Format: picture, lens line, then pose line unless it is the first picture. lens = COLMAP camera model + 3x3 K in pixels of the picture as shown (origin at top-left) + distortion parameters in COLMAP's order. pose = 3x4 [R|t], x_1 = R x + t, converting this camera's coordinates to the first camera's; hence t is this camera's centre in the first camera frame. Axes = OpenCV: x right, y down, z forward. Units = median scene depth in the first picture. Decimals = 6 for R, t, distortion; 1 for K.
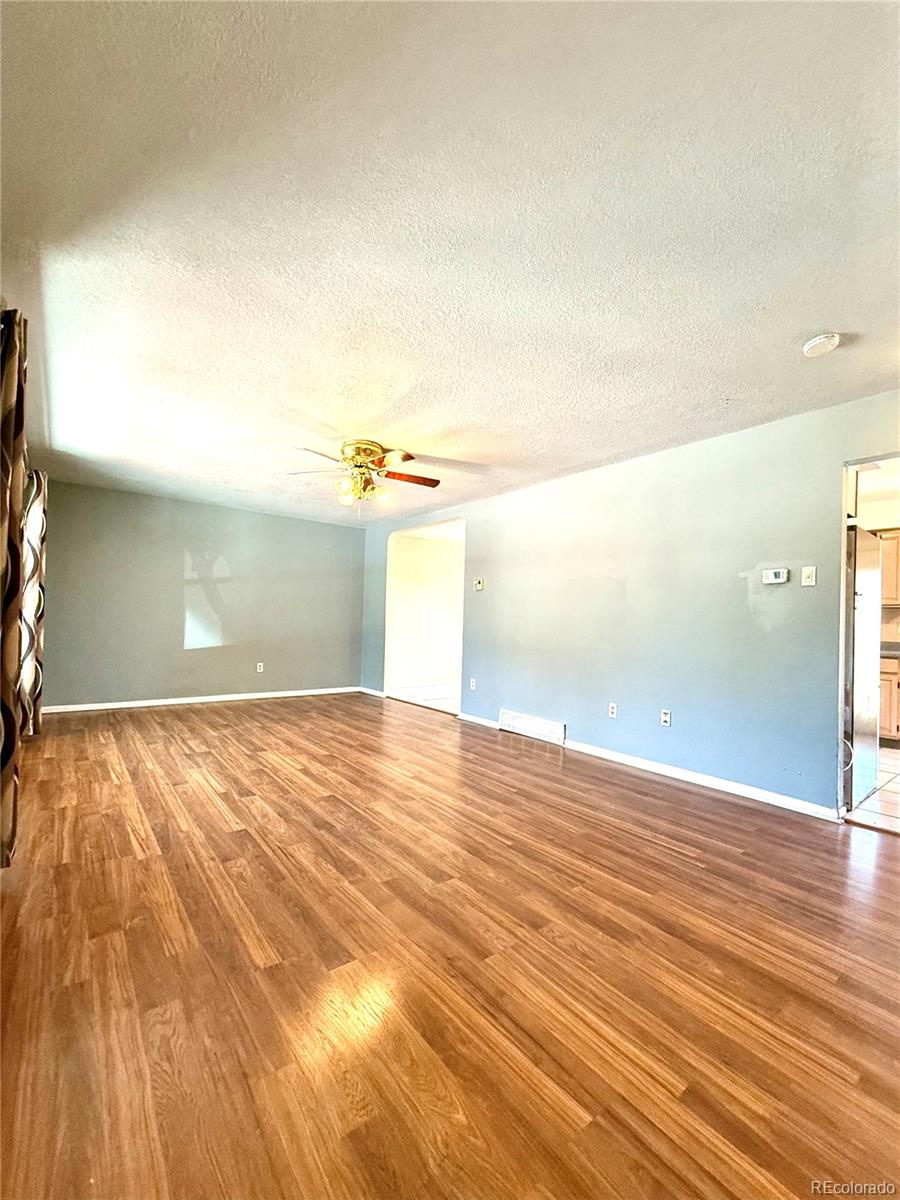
lens RADIAL K [[499.6, 0, 448.7], [0, 499.6, 616.7], [0, 0, 1]] dist [0.000536, 0.000020]
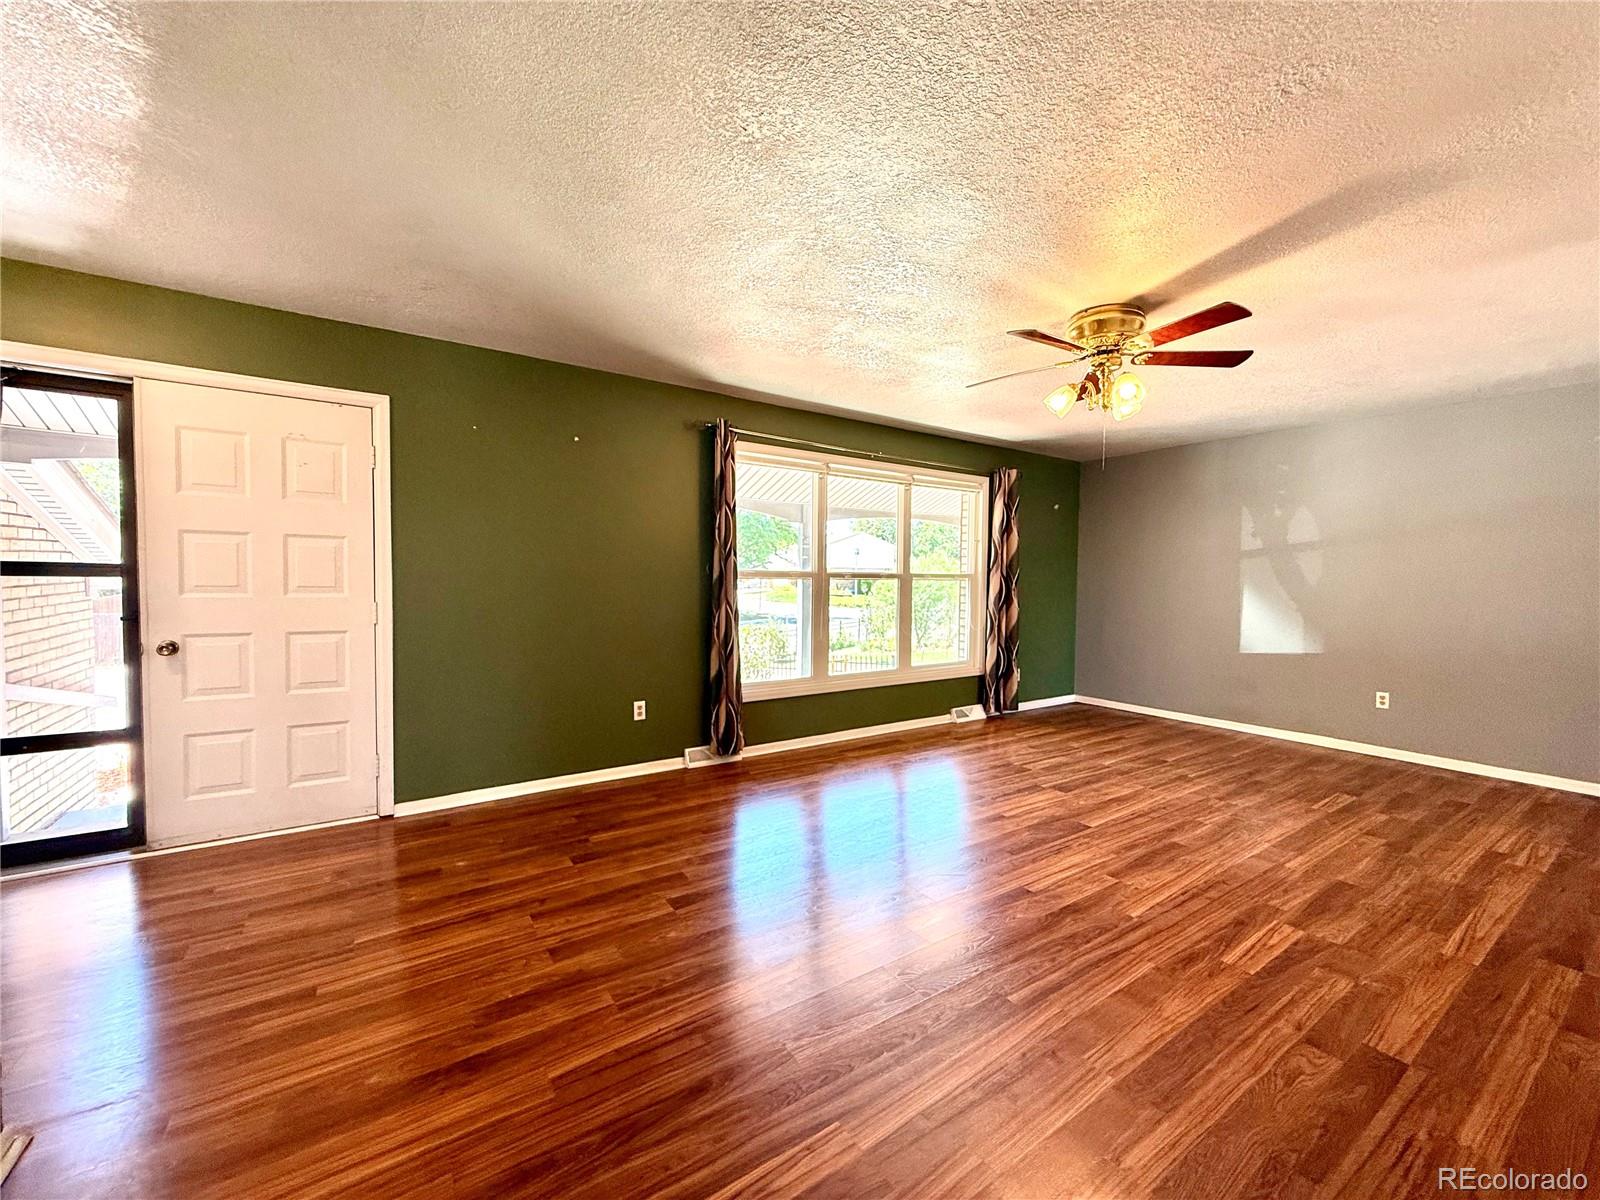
lens RADIAL K [[636.1, 0, 800.0], [0, 636.1, 600.0], [0, 0, 1]] dist [-0.000491, -0.000312]
pose [[-0.071348, 0.004099, -0.997443, 0.656602], [-0.004097, 0.999982, 0.004402, -0.014436], [0.997443, 0.004401, -0.071330, 0.771540]]
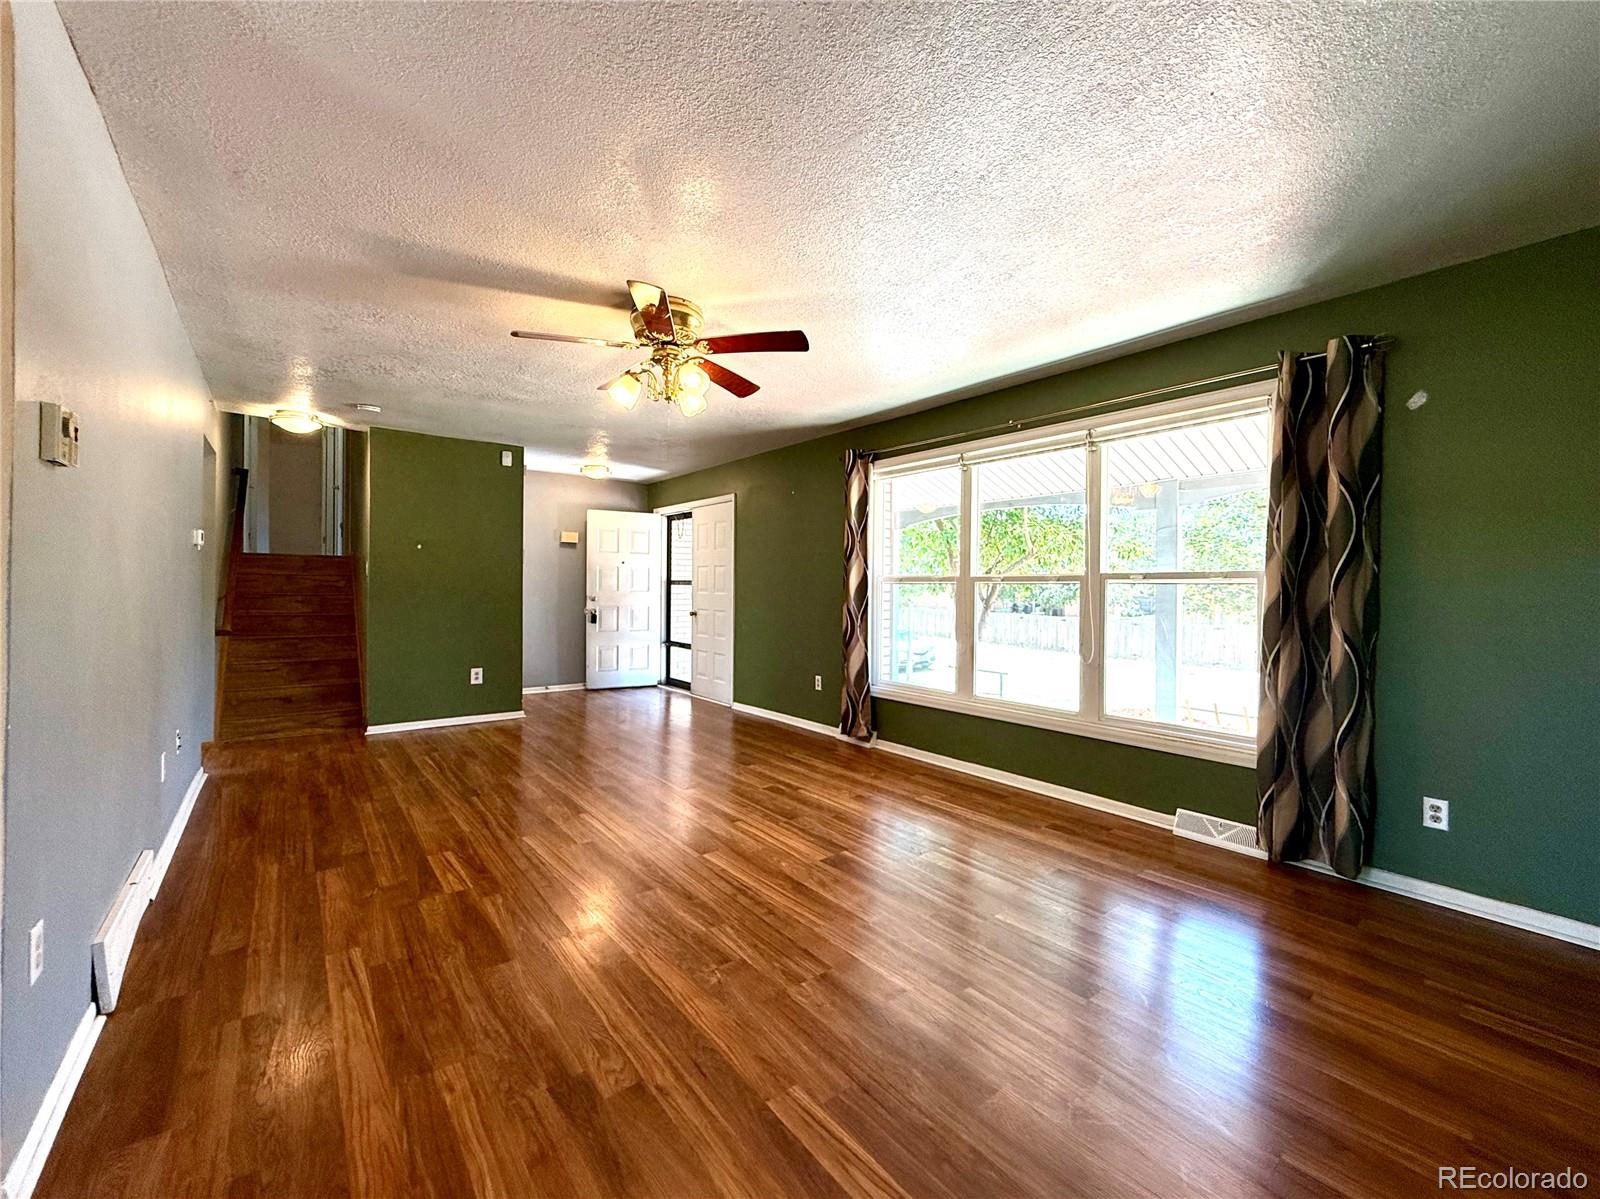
lens RADIAL K [[646.4, 0, 793.8], [0, 646.4, 583.5], [0, 0, 1]] dist [-0.000407, 0.000112]
pose [[-0.999222, -0.039341, -0.002812, -0.362549], [-0.039291, 0.999100, -0.015955, -0.020836], [0.003437, -0.015832, -0.999869, 1.927257]]
